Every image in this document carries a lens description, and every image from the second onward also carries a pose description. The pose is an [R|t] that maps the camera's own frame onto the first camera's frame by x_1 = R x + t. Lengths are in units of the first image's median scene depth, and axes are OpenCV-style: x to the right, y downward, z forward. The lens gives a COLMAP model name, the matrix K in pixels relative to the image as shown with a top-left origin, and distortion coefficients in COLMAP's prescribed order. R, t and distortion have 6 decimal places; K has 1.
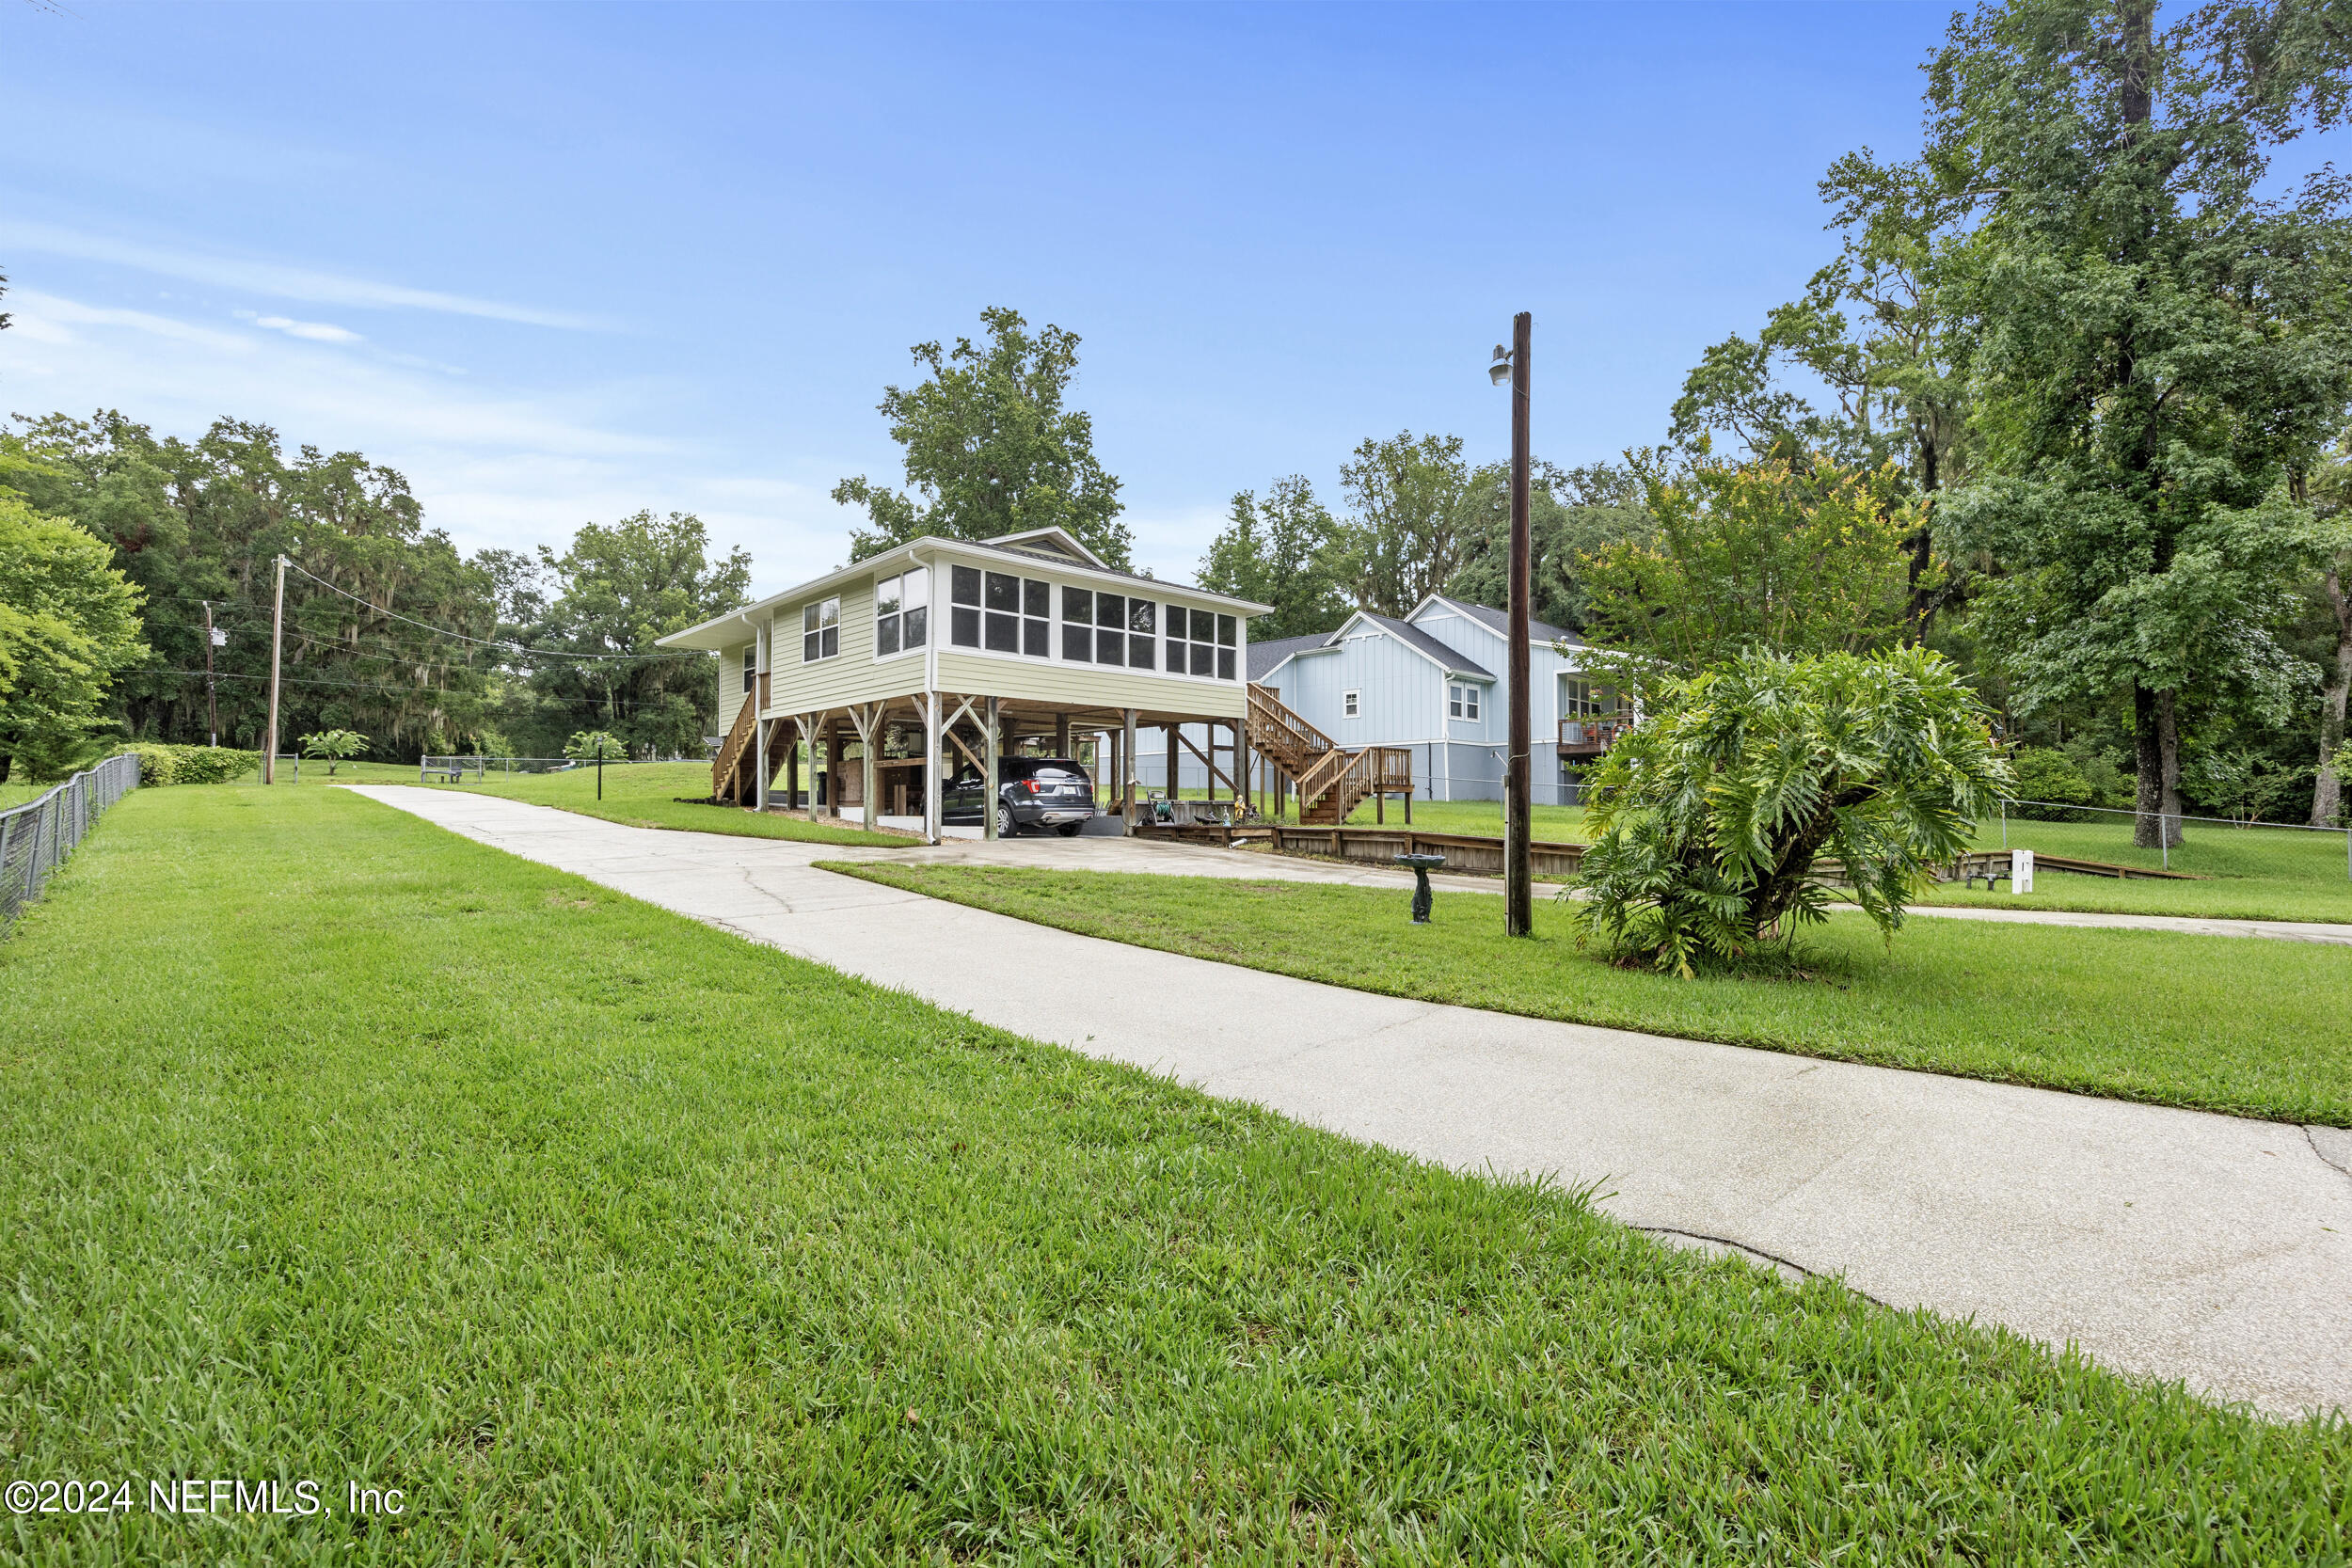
lens RADIAL K [[1066.3, 0, 1191.2], [0, 1066.3, 781.4], [0, 0, 1]] dist [-0.015137, 0.001893]
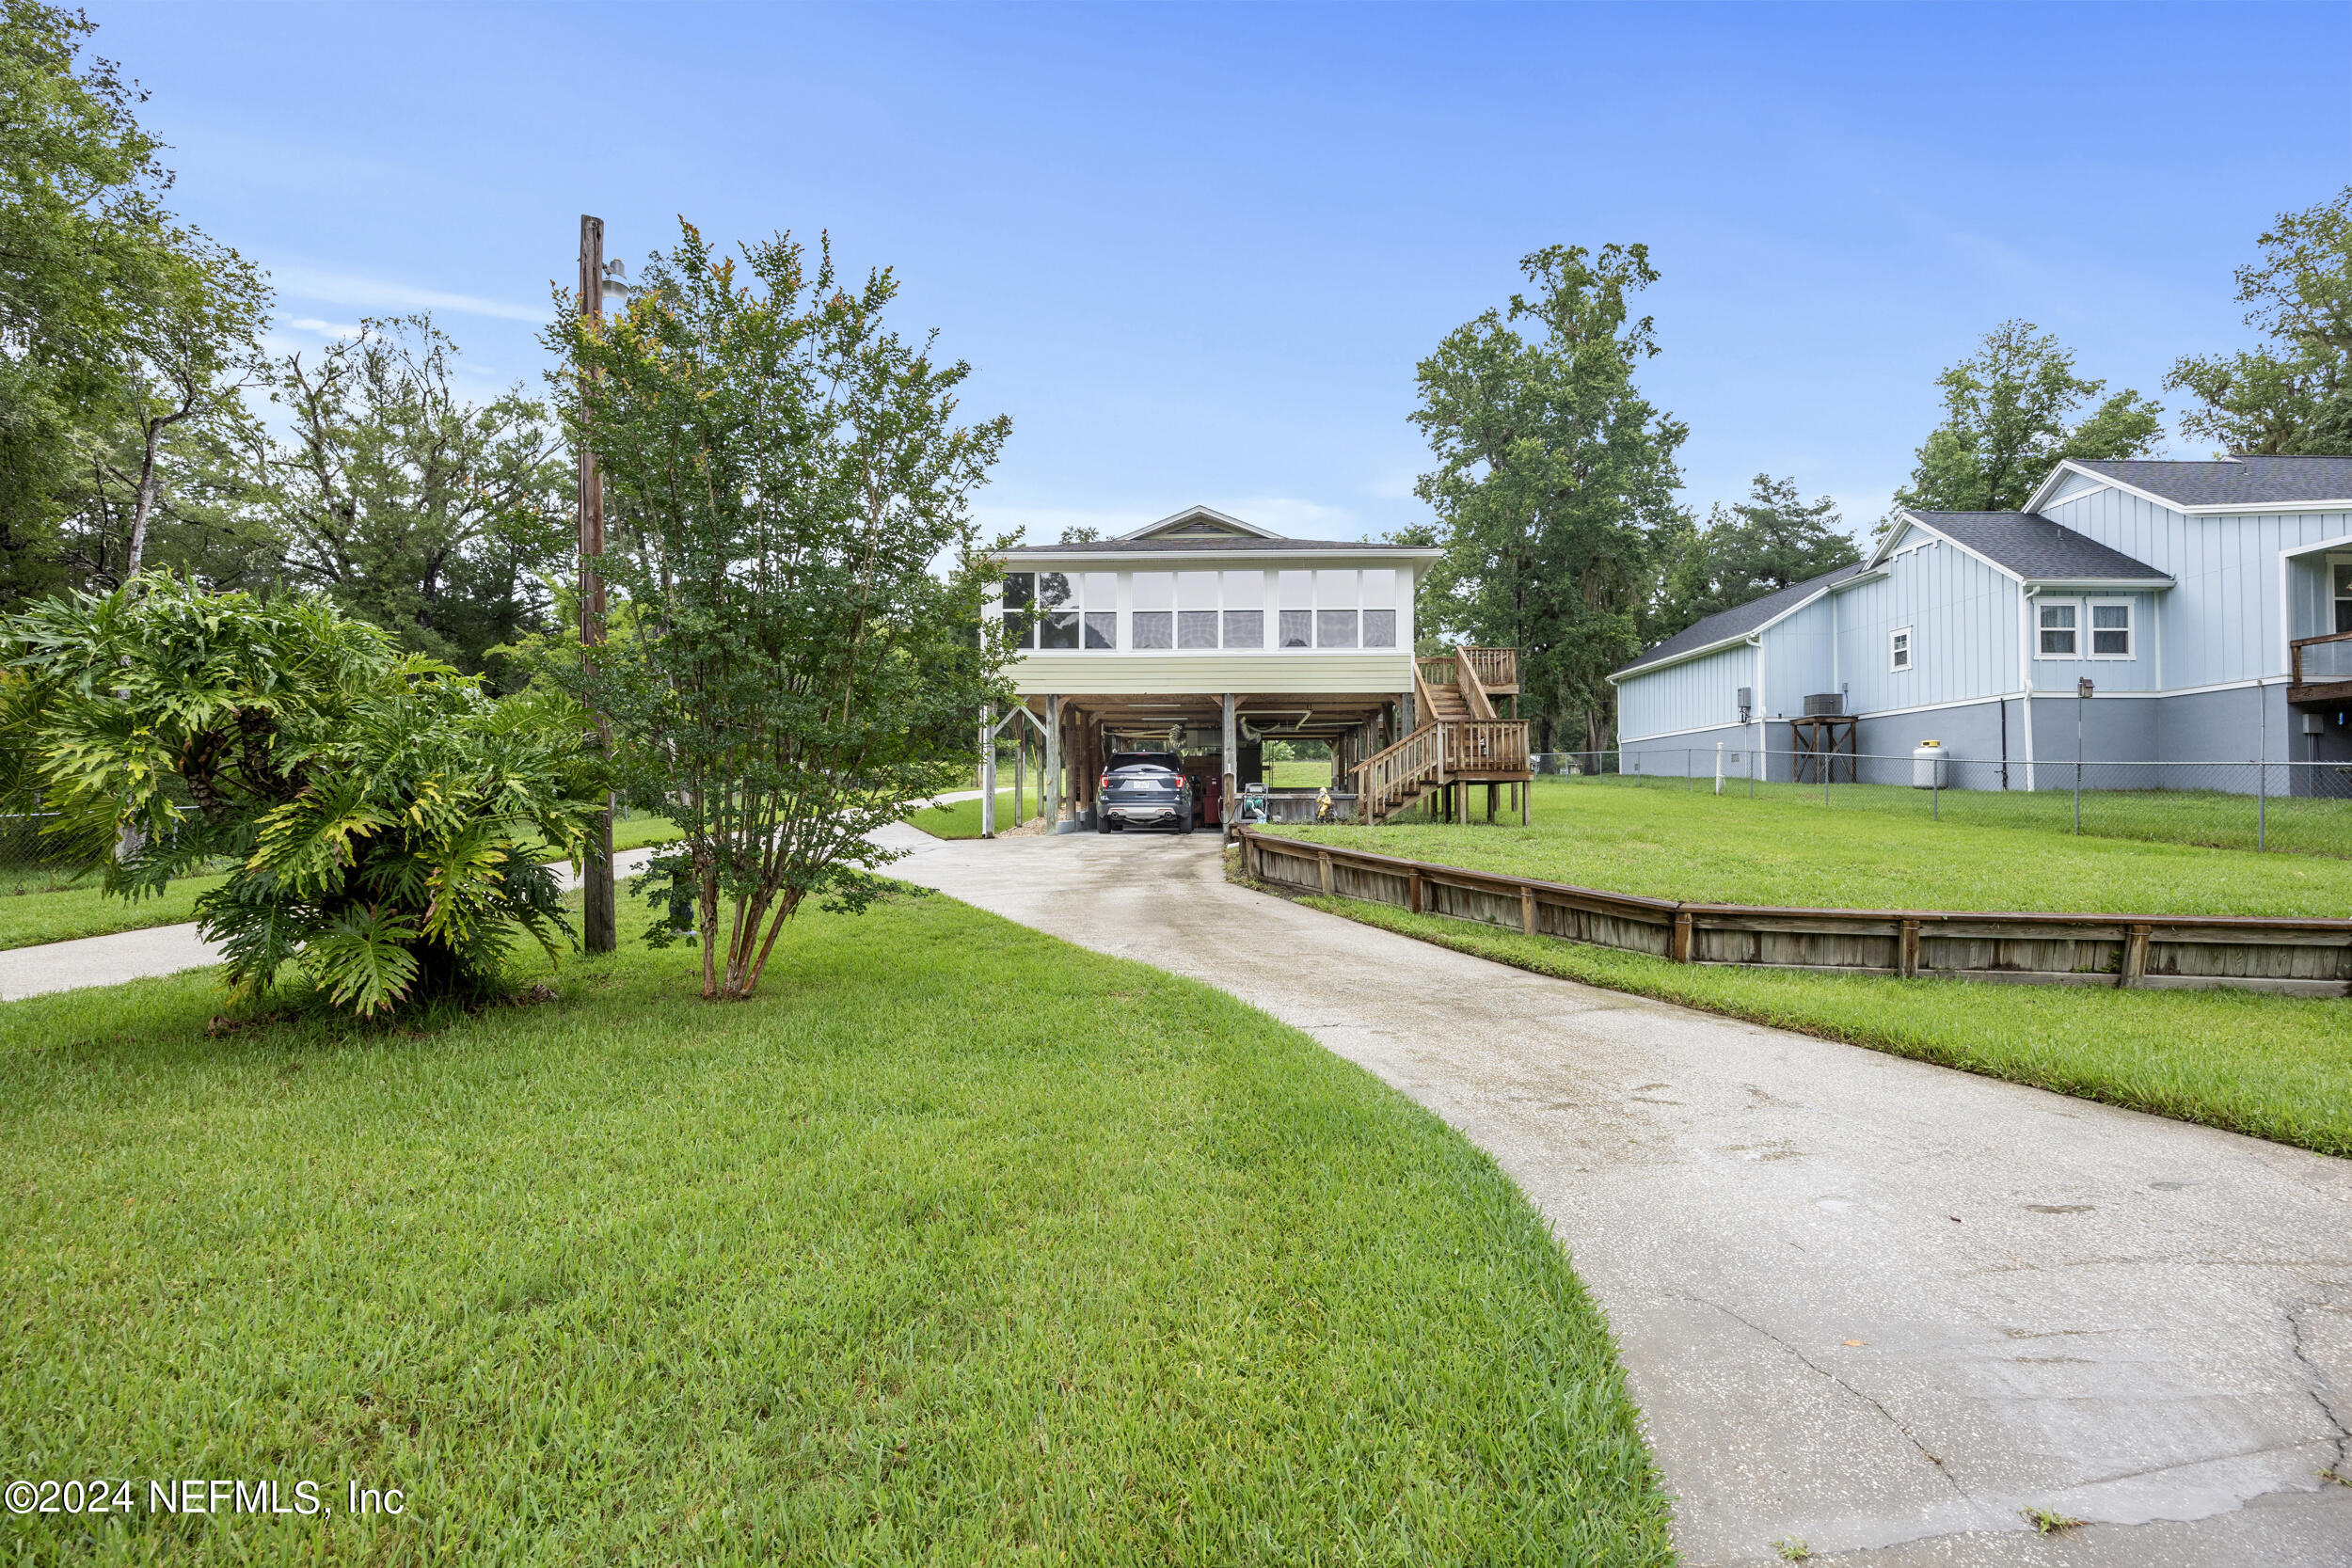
lens RADIAL K [[1066.3, 0, 1205.2], [0, 1066.3, 786.0], [0, 0, 1]] dist [-0.015137, 0.001893]
pose [[0.688314, -0.013490, -0.725287, 0.381566], [0.020196, 0.999796, 0.000570, 0.006139], [0.725131, -0.015040, 0.688446, 0.234364]]
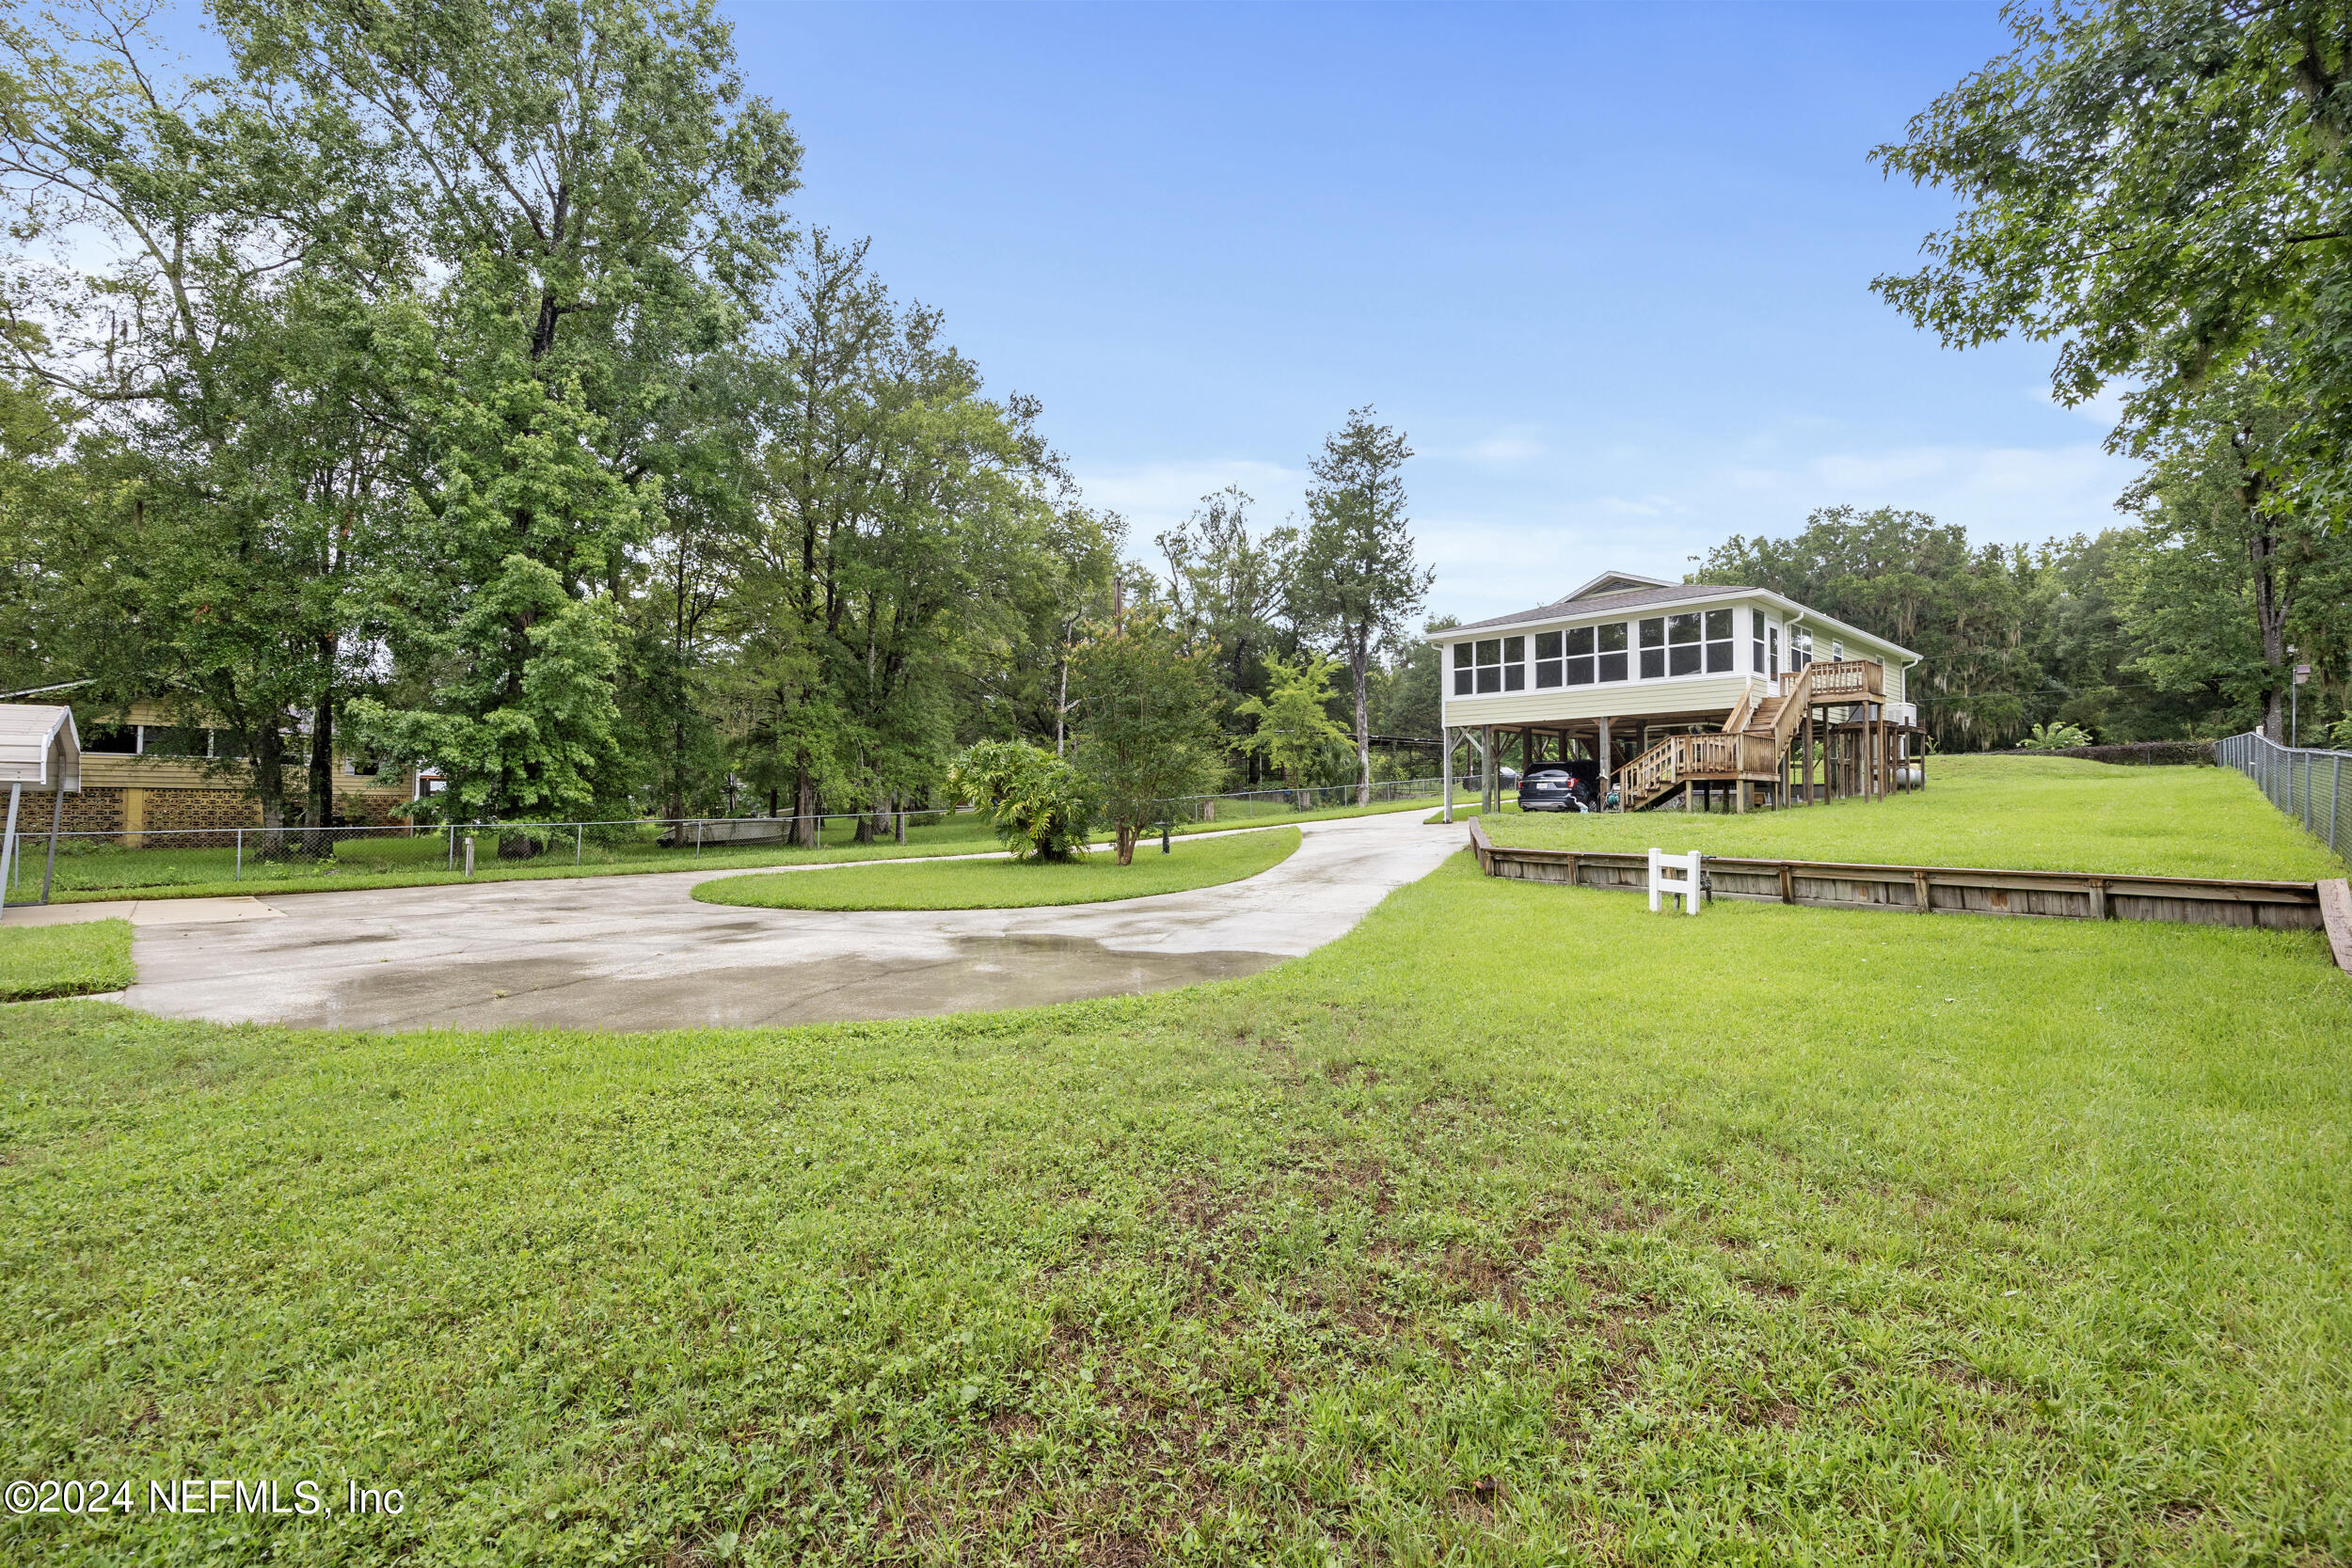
lens RADIAL K [[1066.3, 0, 1163.8], [0, 1066.3, 799.0], [0, 0, 1]] dist [-0.015137, 0.001893]
pose [[-0.035032, -0.007351, -0.999359, 0.762987], [0.029379, 0.999533, -0.008383, 0.013678], [0.998954, -0.029654, -0.034800, 0.351018]]
